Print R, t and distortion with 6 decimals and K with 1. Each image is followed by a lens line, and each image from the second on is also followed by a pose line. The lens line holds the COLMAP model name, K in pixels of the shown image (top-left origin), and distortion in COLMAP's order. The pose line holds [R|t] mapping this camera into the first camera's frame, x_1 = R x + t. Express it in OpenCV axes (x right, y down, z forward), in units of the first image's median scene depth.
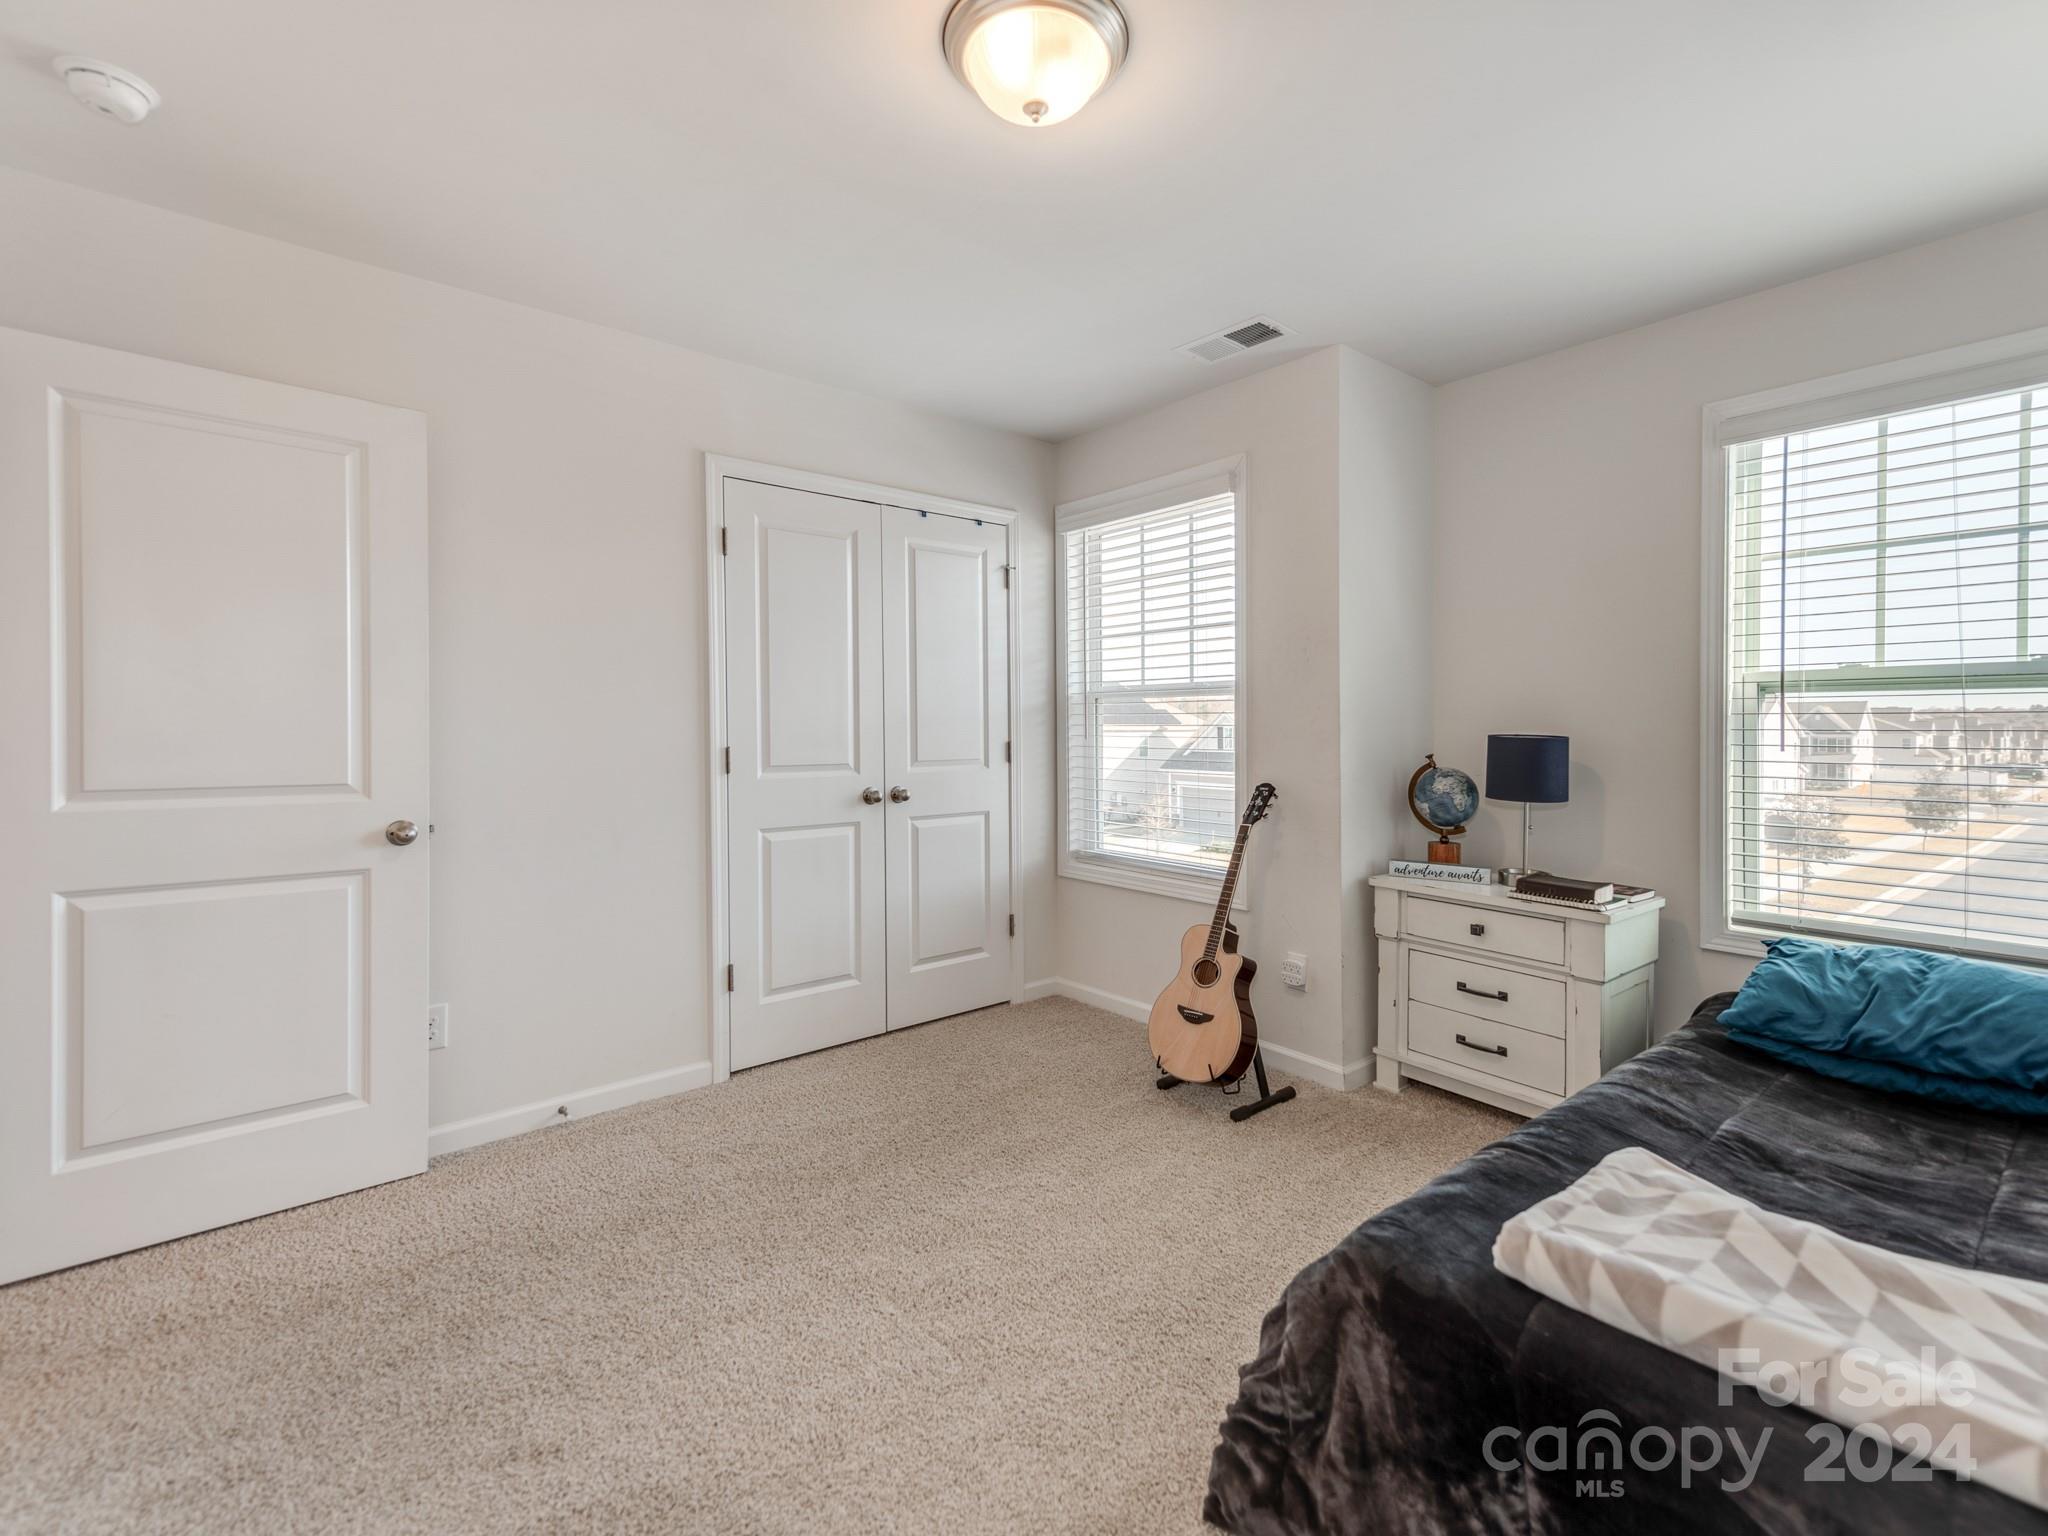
lens RADIAL K [[875.5, 0, 1058.8], [0, 875.5, 724.2], [0, 0, 1]] dist [-0.000748, -0.000107]
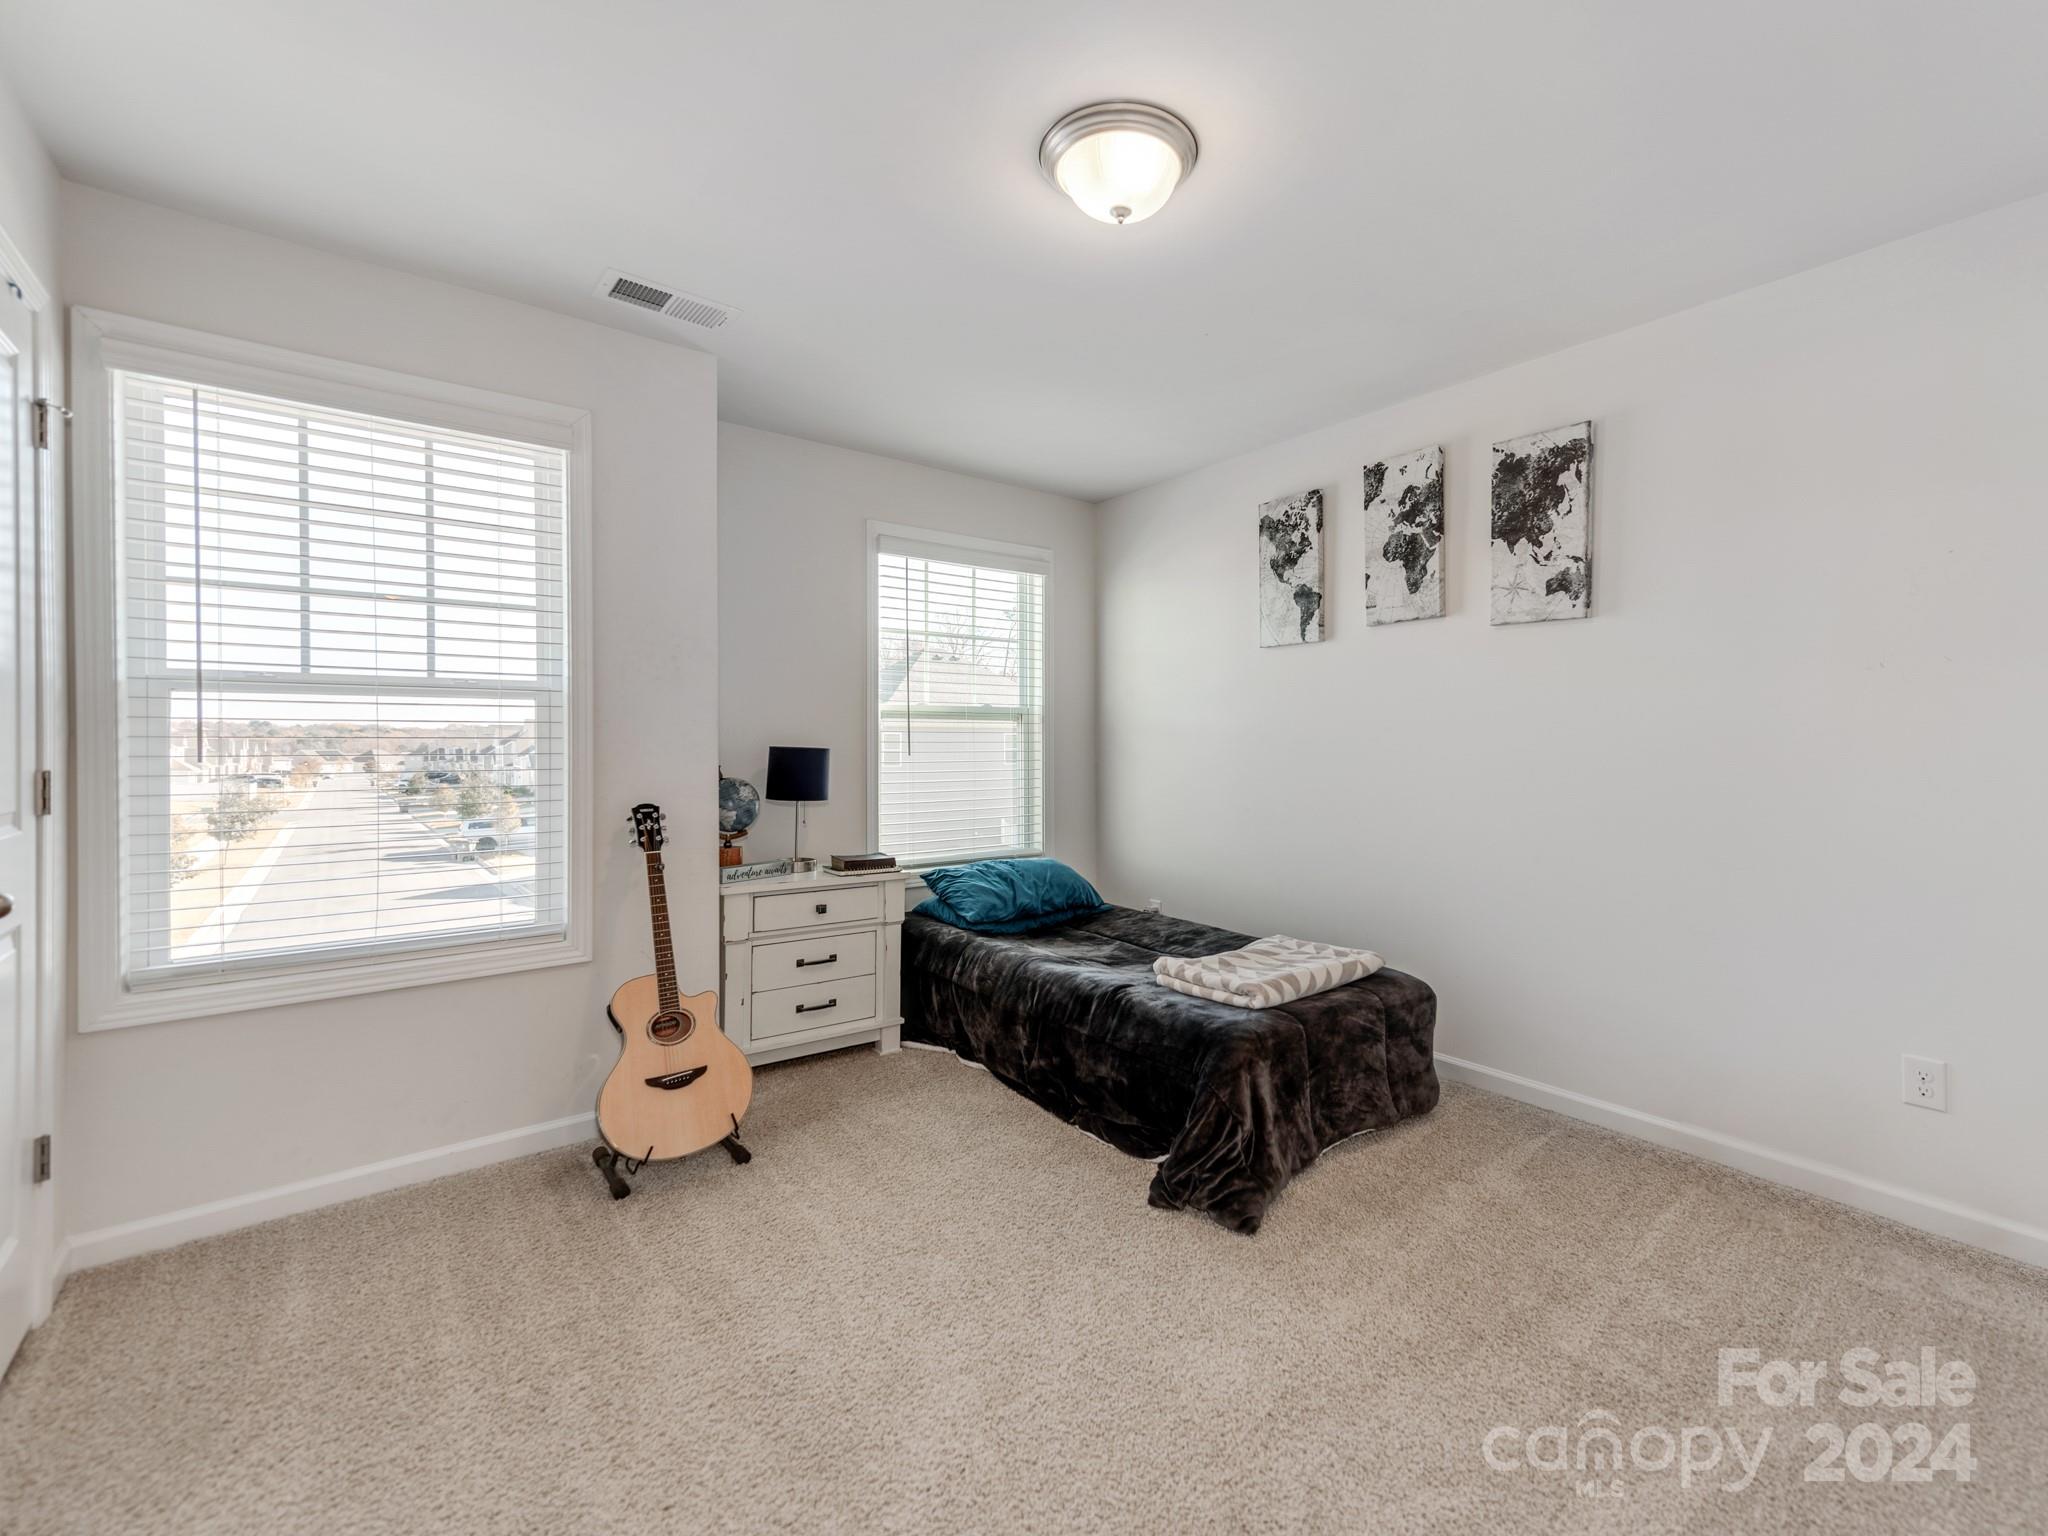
lens RADIAL K [[898.6, 0, 1021.2], [0, 898.6, 727.6], [0, 0, 1]] dist [0.000372, -0.000088]
pose [[0.076789, 0.014856, 0.996937, -0.677587], [-0.001080, 0.999890, -0.014817, 0.003812], [-0.997047, 0.000061, 0.076797, 0.584041]]
